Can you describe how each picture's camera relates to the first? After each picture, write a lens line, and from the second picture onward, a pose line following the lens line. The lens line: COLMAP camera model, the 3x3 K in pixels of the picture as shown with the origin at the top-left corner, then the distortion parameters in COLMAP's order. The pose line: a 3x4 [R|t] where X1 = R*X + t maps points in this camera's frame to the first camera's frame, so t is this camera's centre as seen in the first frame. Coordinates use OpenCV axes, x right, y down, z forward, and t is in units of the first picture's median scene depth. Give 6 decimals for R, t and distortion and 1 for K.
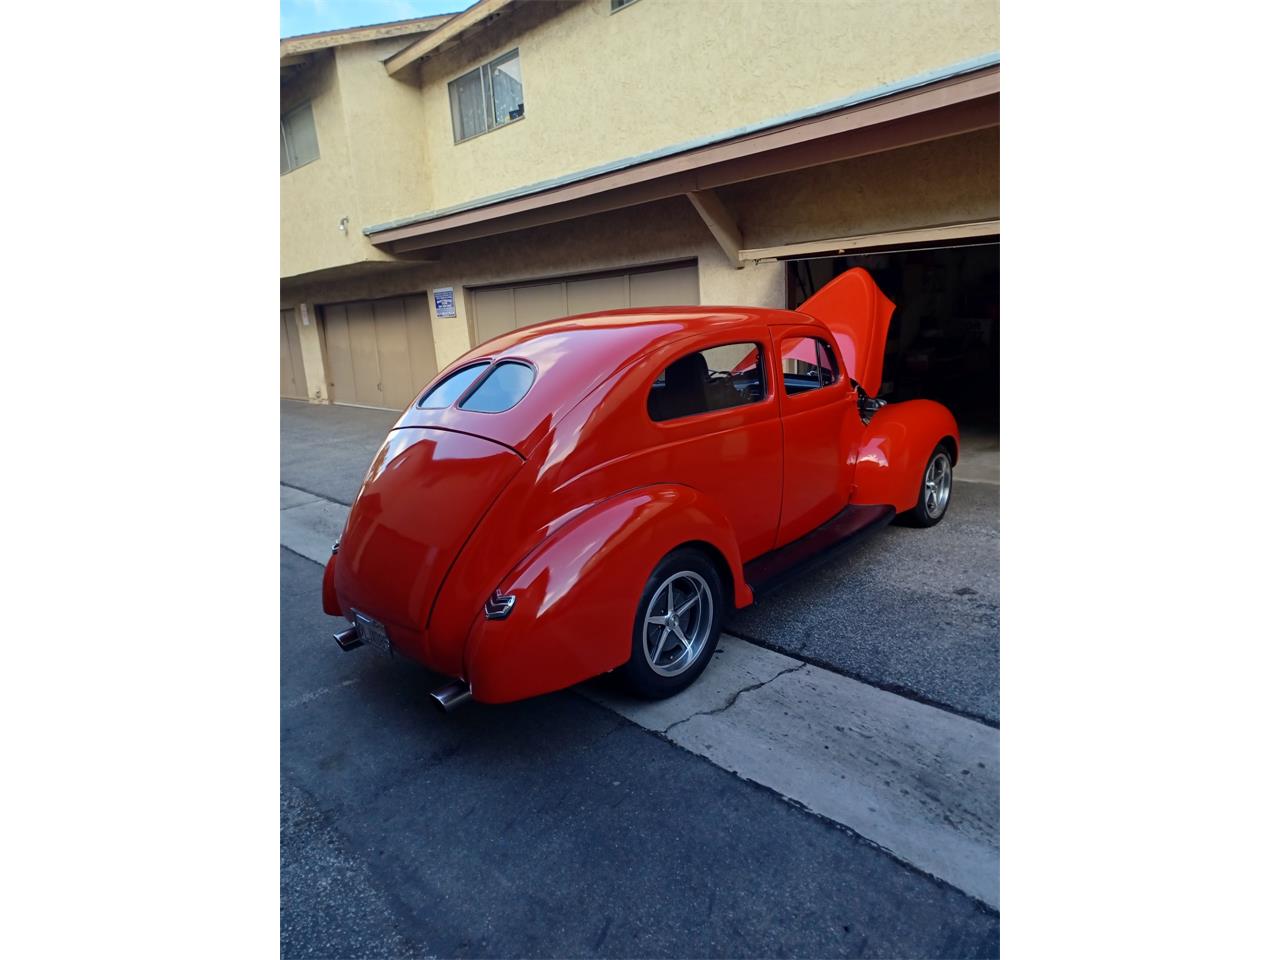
lens RADIAL K [[714.3, 0, 648.0], [0, 714.3, 477.2], [0, 0, 1]] dist [0.026592, 0.035215]
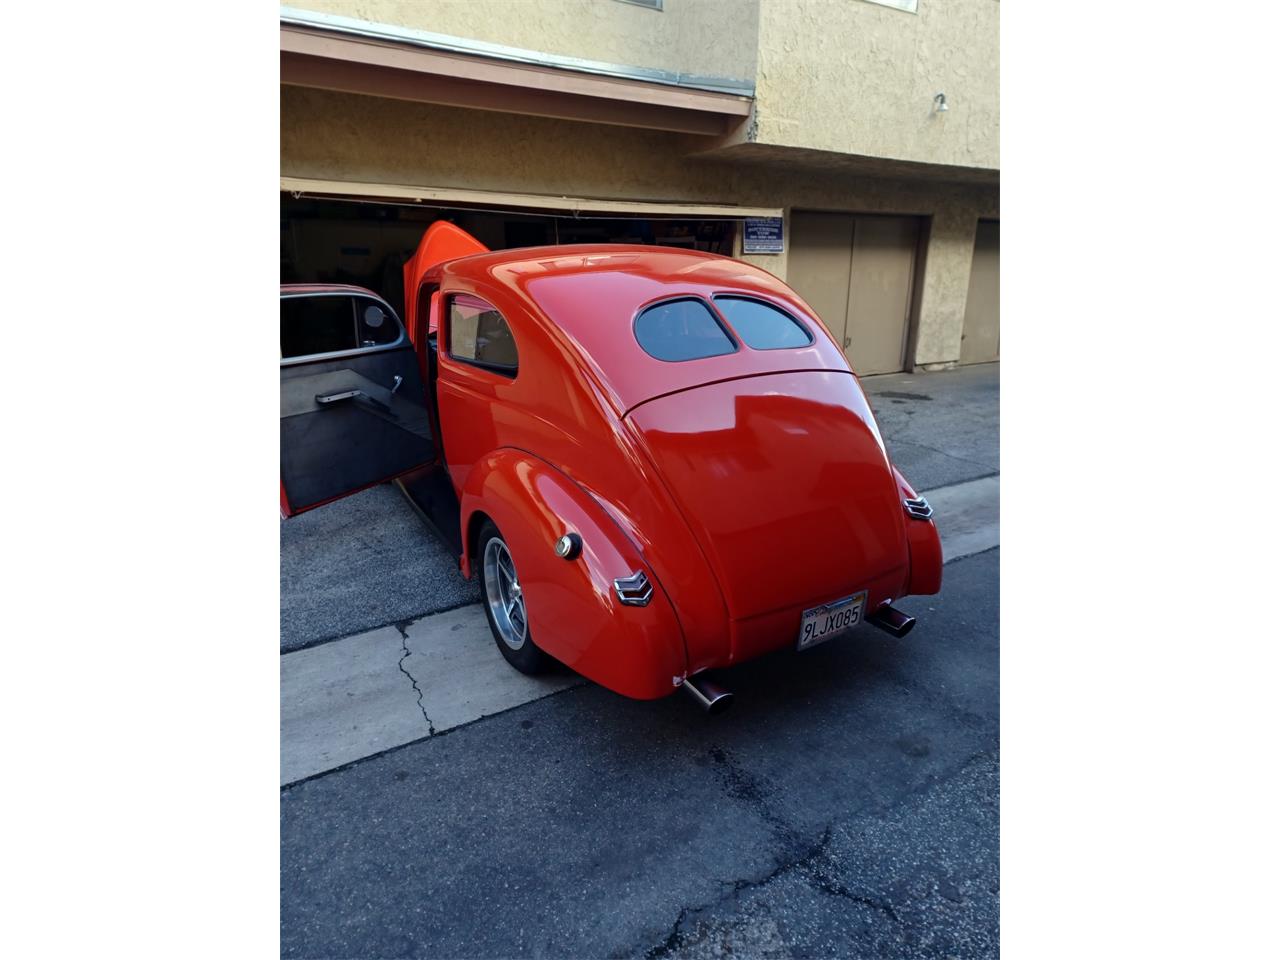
lens RADIAL K [[714.3, 0, 648.0], [0, 714.3, 477.2], [0, 0, 1]] dist [0.026592, 0.035215]
pose [[0.273238, -0.226293, 0.934950, -1.204519], [0.196626, 0.964554, 0.175995, -0.142750], [-0.941636, 0.135747, 0.308048, 0.926384]]
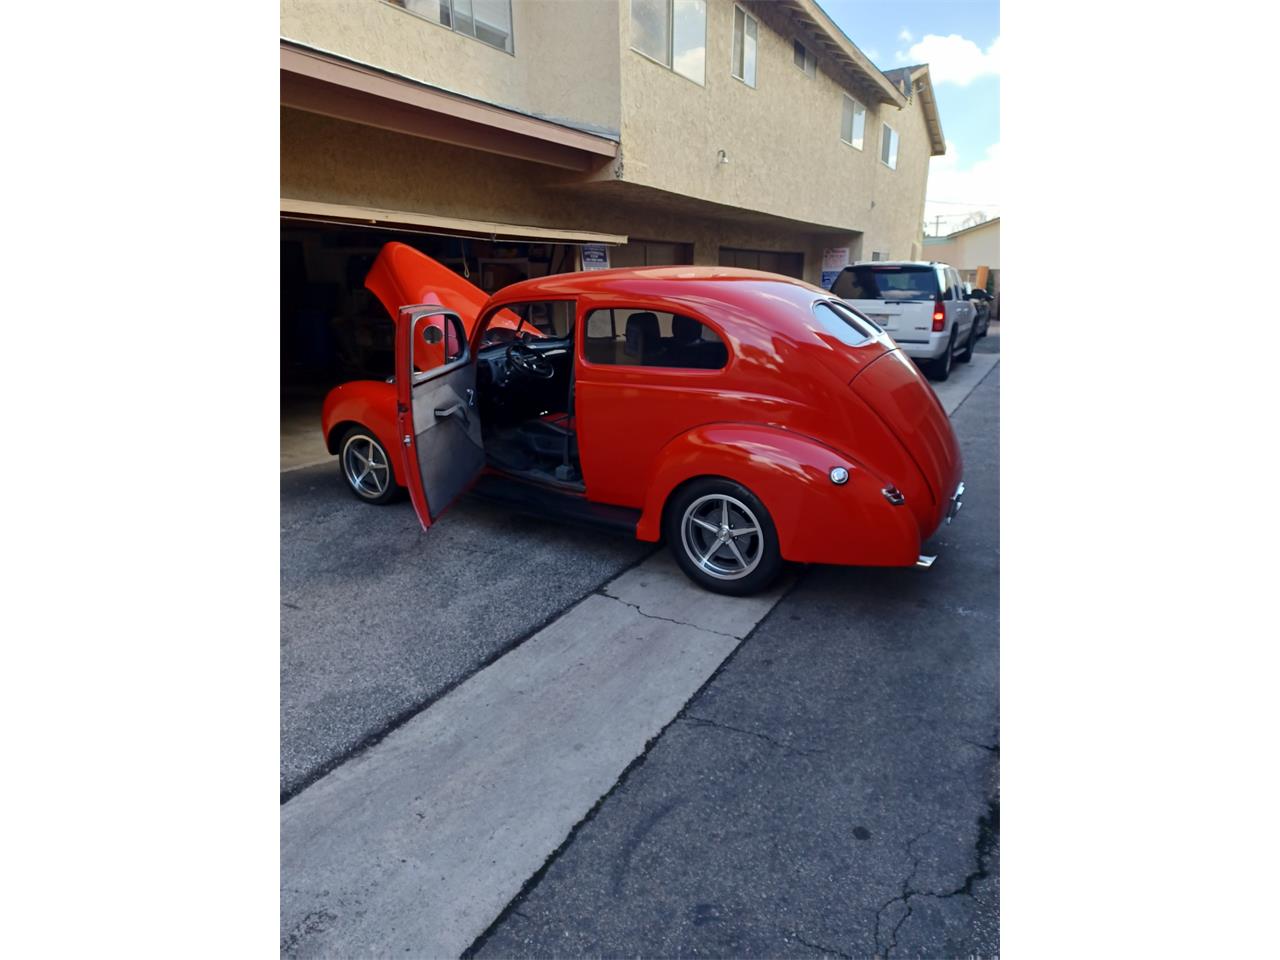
lens RADIAL K [[714.3, 0, 648.0], [0, 714.3, 477.2], [0, 0, 1]] dist [0.026592, 0.035215]
pose [[-0.211015, -0.204262, 0.955903, -1.534362], [0.236829, 0.938102, 0.252738, -0.305622], [-0.948359, 0.279717, -0.149579, 1.753174]]
